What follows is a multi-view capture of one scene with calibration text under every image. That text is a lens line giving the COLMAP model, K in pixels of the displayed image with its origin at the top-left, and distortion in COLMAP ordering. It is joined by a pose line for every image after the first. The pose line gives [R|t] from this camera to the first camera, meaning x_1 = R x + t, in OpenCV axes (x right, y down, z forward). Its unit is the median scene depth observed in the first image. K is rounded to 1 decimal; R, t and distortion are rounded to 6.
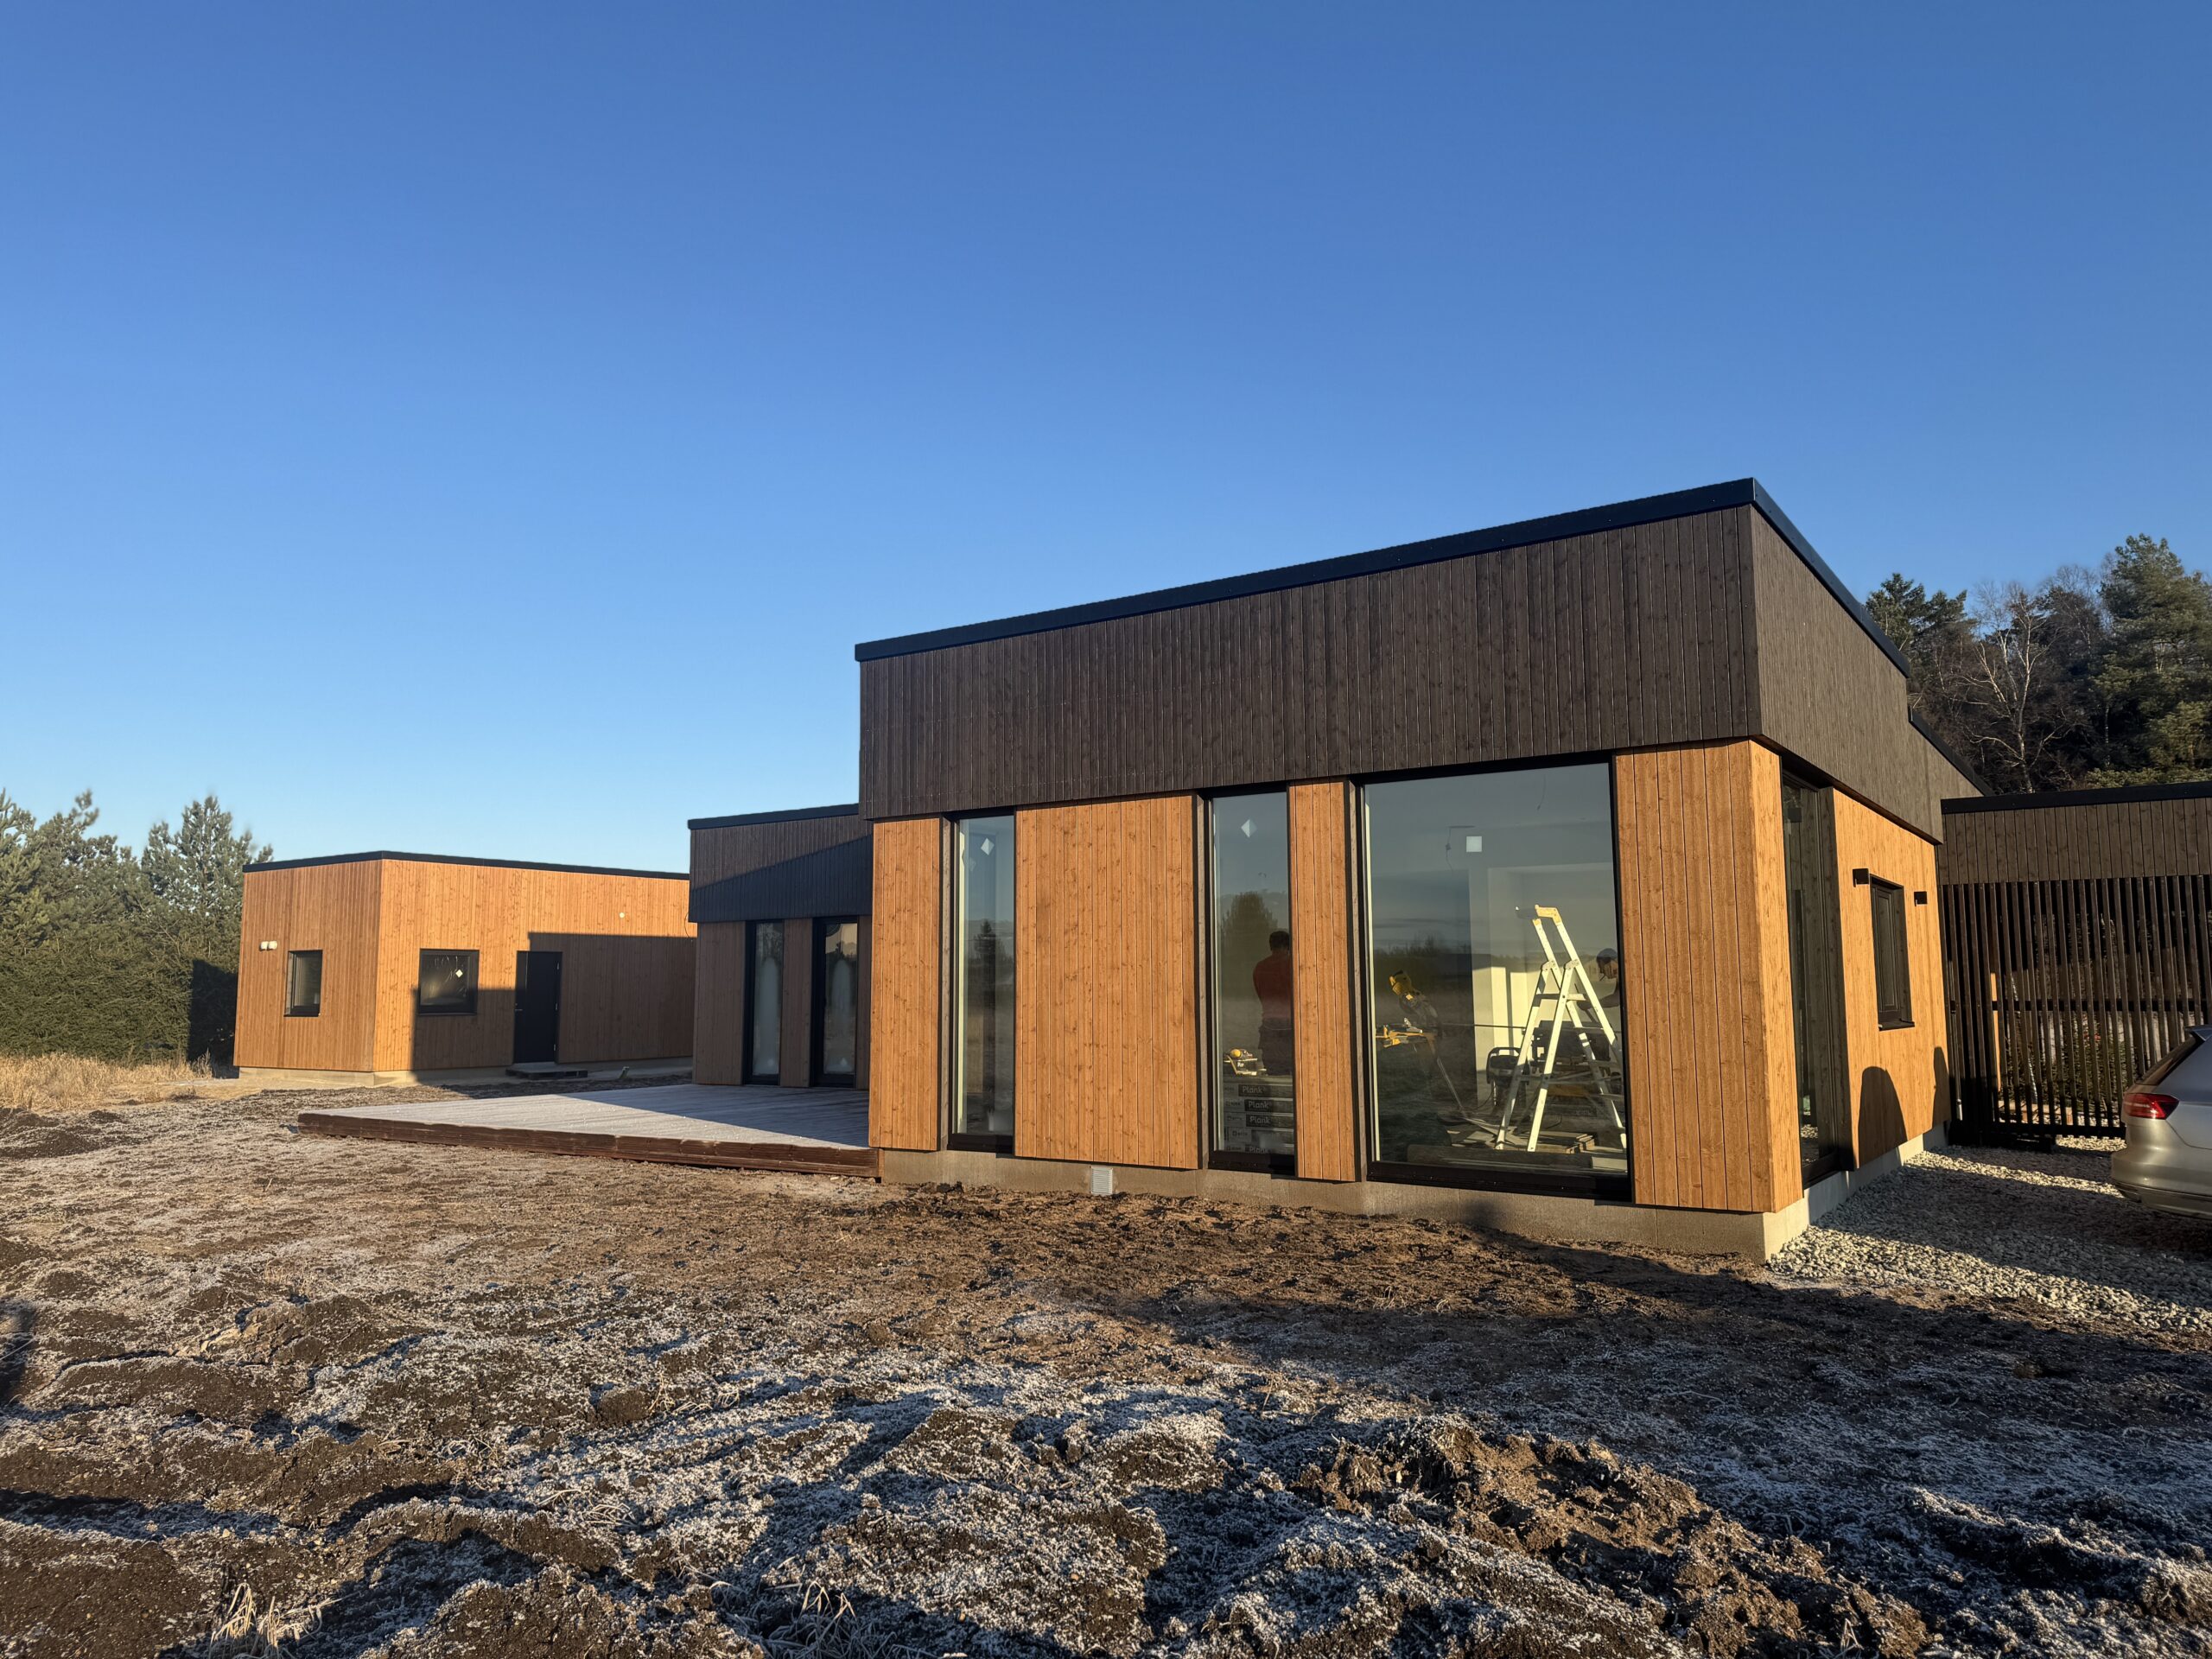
lens RADIAL K [[1572.5, 0, 1106.0], [0, 1572.5, 829.5], [0, 0, 1]] dist [0.007355, 0.001404]
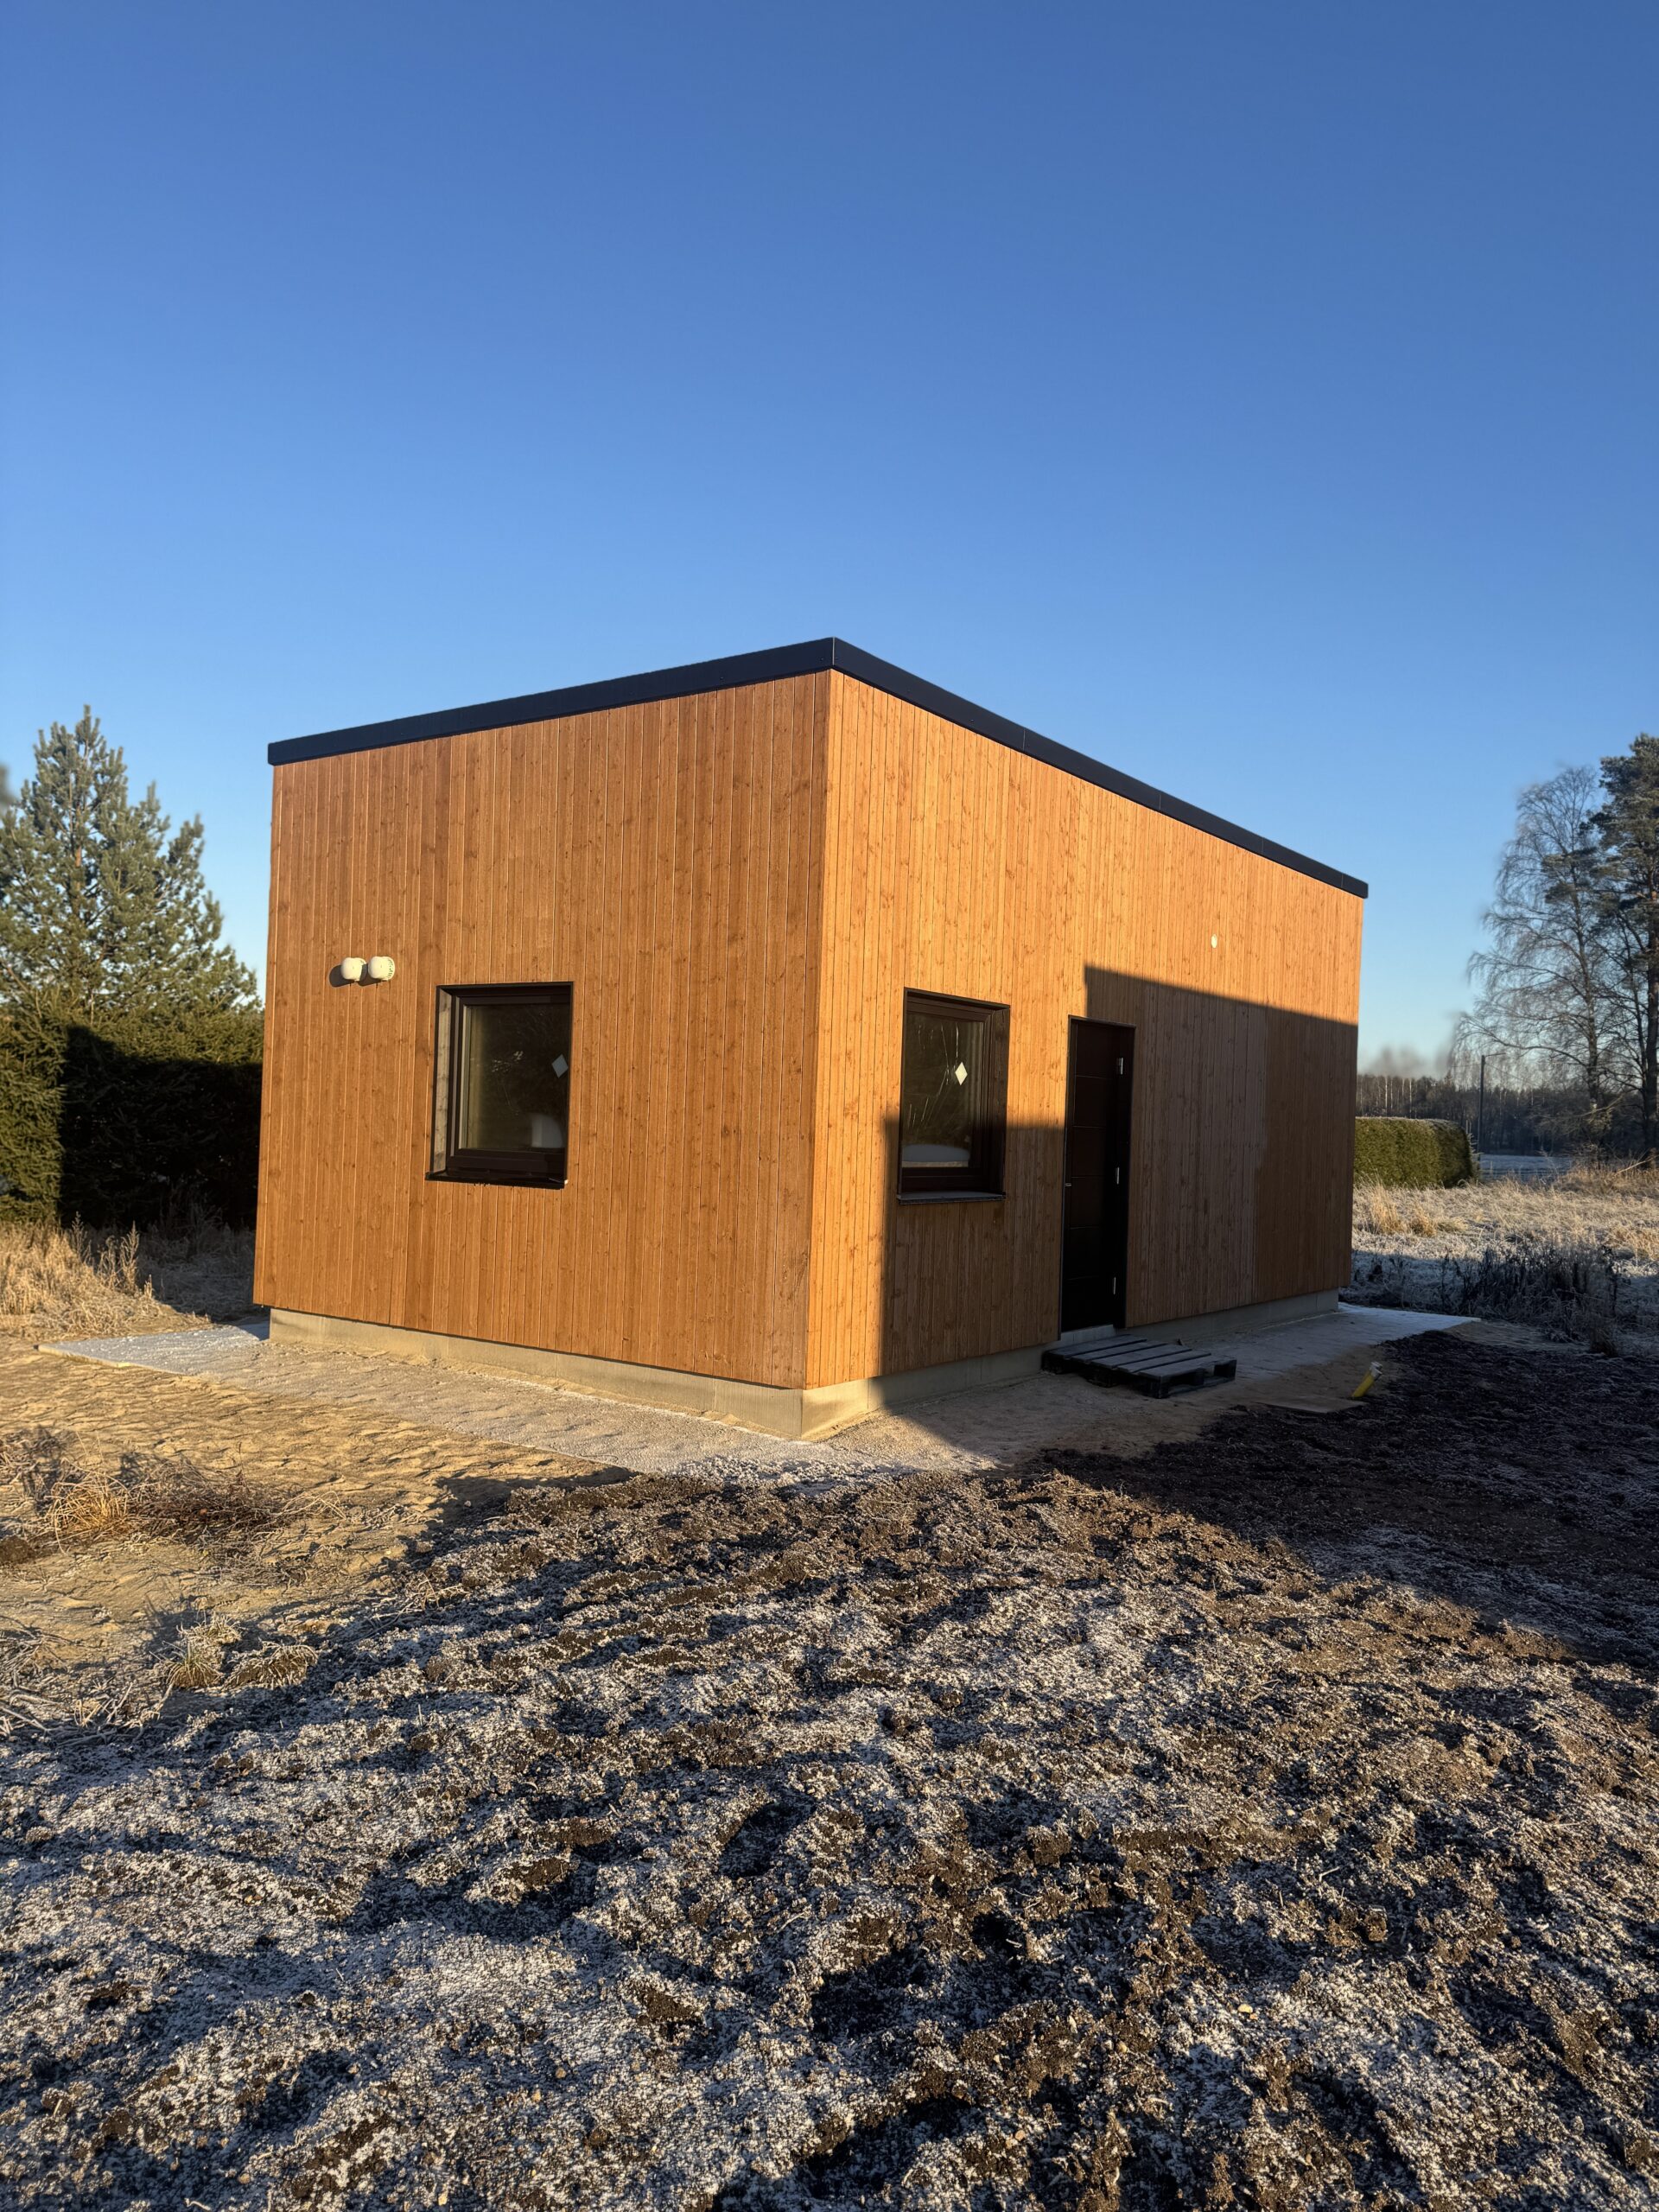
lens RADIAL K [[1572.5, 0, 829.5], [0, 1572.5, 1106.0], [0, 0, 1]] dist [0.007355, 0.001404]
pose [[0.998756, 0.043115, -0.025067, -0.418151], [-0.040594, 0.994781, 0.093613, 0.066644], [0.028972, -0.092479, 0.995293, 0.654205]]
